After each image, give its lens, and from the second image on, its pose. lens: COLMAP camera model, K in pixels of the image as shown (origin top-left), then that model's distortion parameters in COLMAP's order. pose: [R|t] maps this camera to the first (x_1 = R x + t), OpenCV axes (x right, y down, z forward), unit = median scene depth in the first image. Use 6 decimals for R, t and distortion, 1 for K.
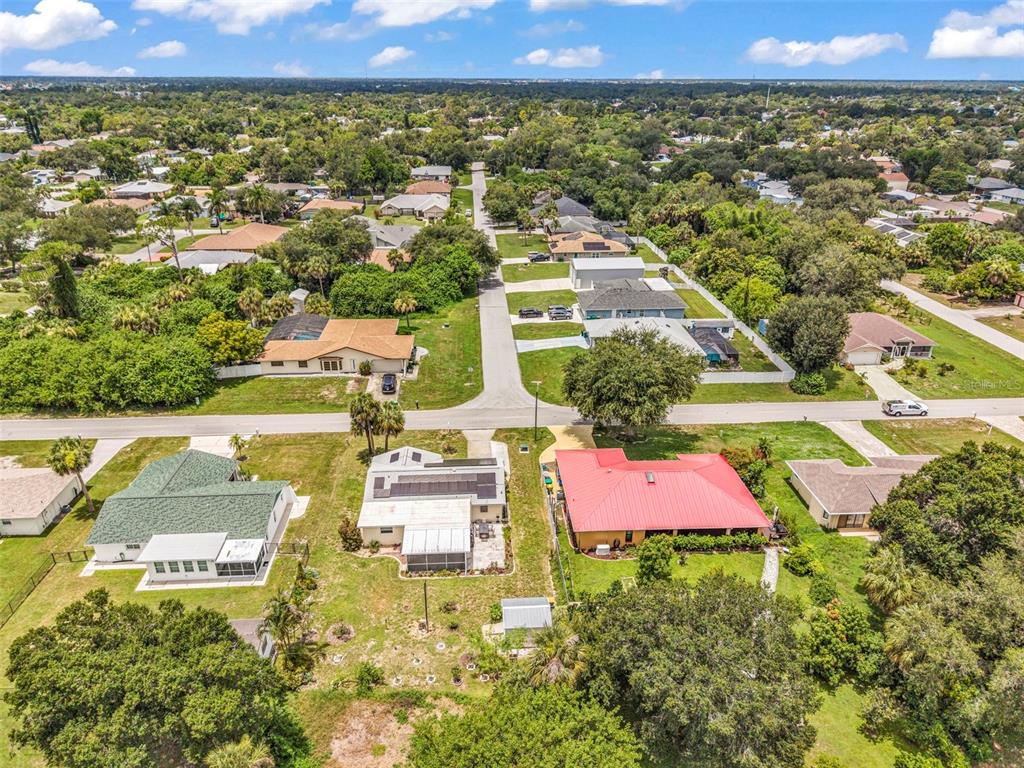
lens RADIAL K [[684.6, 0, 512.0], [0, 684.6, 384.0], [0, 0, 1]] dist [0.028961, -0.026517]
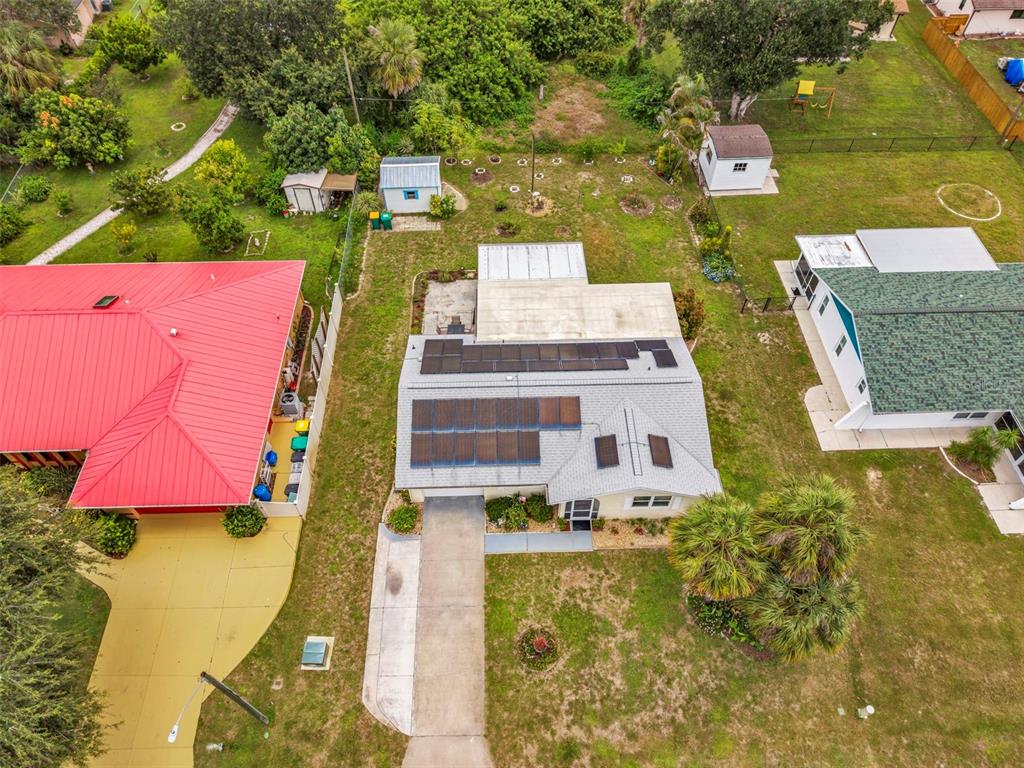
lens RADIAL K [[684.6, 0, 512.0], [0, 684.6, 384.0], [0, 0, 1]] dist [0.028961, -0.026517]
pose [[-0.999318, -0.030217, 0.021215, -0.072484], [0.013337, 0.240369, 0.970590, -0.231719], [-0.034428, 0.970211, -0.239802, 0.835320]]
